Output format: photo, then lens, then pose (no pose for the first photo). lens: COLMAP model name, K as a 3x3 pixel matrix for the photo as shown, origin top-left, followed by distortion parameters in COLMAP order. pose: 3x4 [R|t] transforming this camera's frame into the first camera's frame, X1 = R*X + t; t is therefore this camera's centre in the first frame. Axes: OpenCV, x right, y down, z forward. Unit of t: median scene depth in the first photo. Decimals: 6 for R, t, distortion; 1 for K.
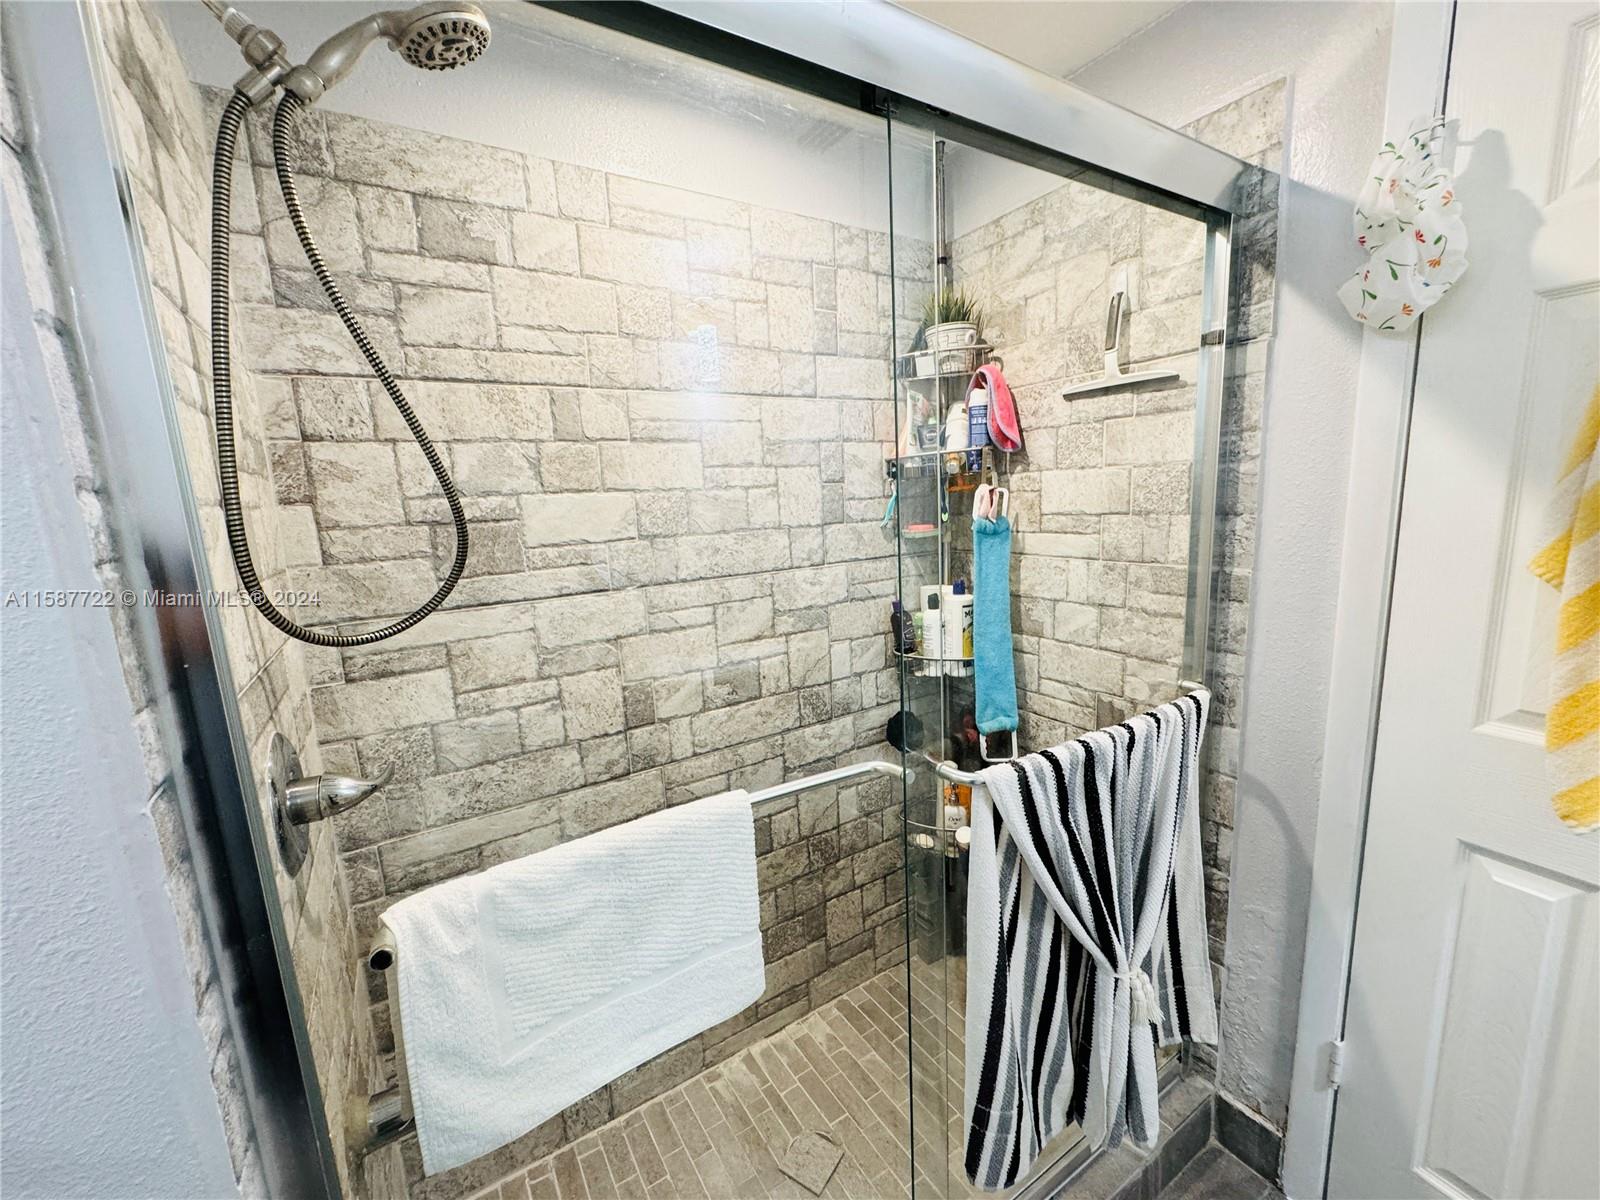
lens RADIAL K [[635.4, 0, 800.0], [0, 635.4, 600.0], [0, 0, 1]] dist [-0.001664, 0.000154]
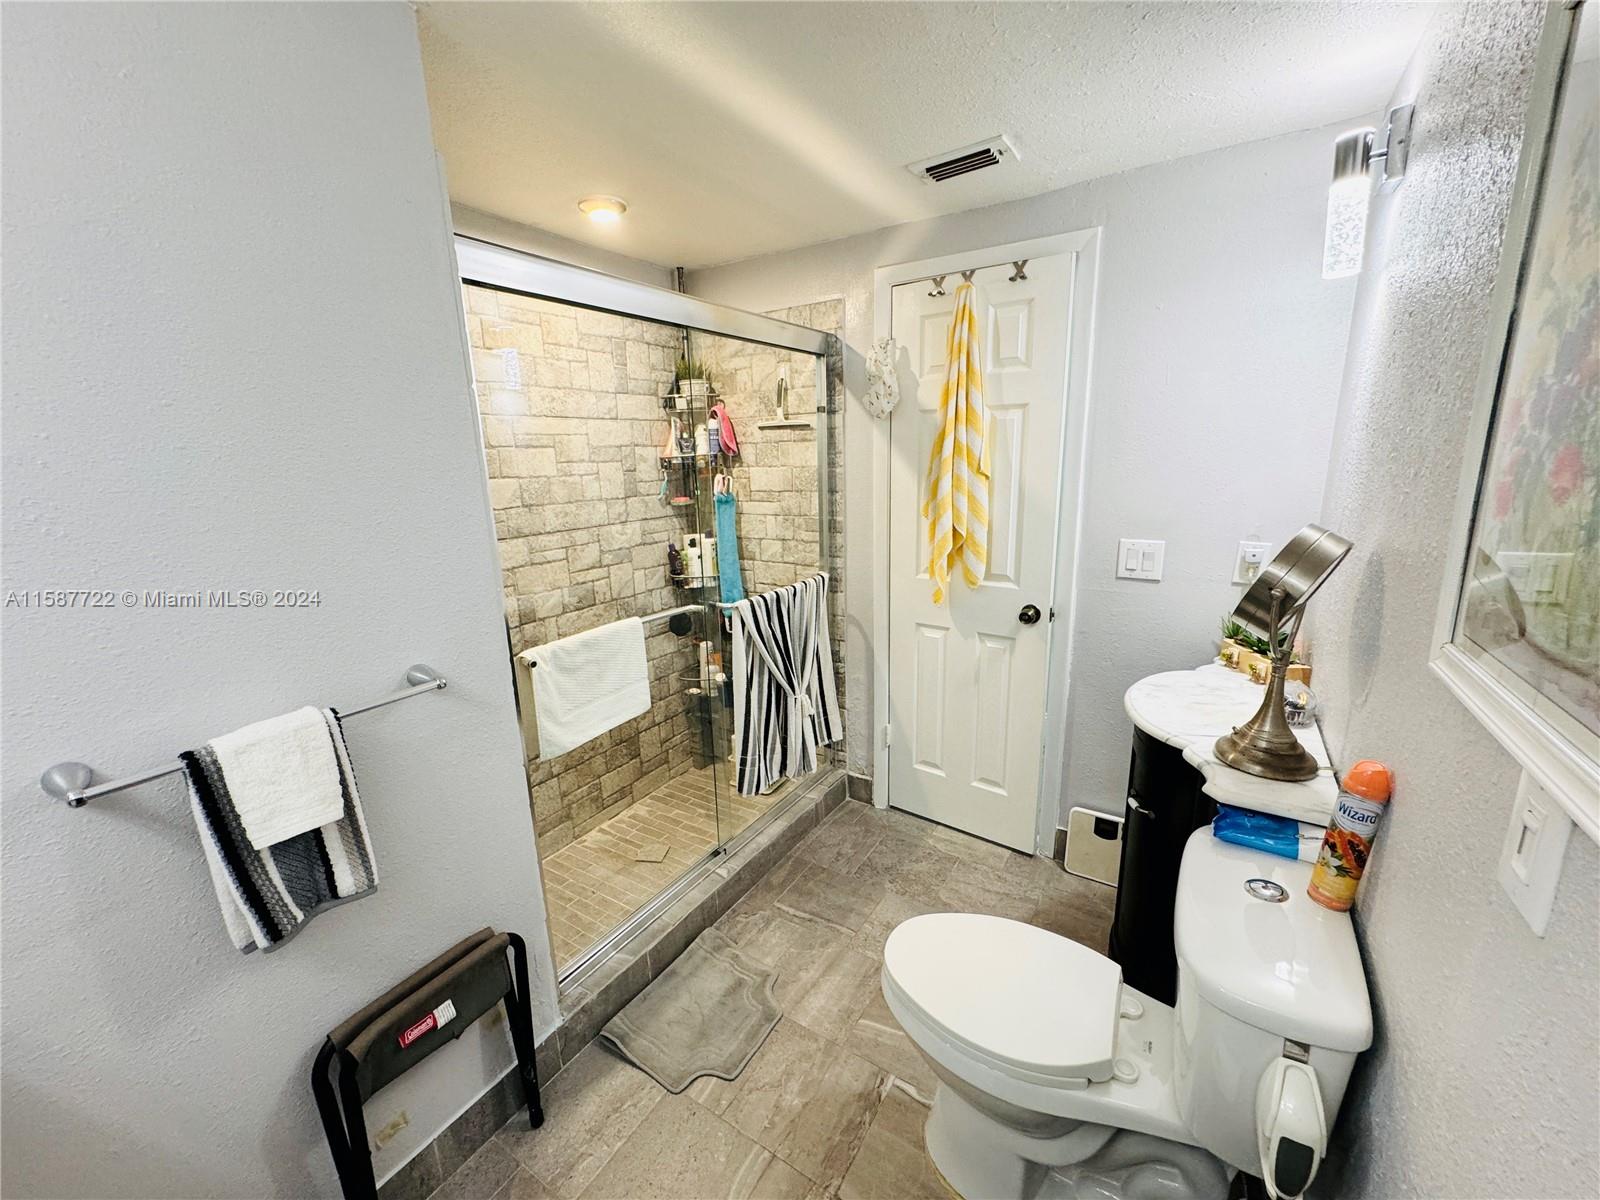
lens RADIAL K [[635.4, 0, 800.0], [0, 635.4, 600.0], [0, 0, 1]] dist [-0.001664, 0.000154]
pose [[0.901872, -0.073748, 0.425661, -0.305324], [0.054730, 0.996887, 0.056758, 0.084079], [-0.428522, -0.027892, 0.903101, -0.749321]]
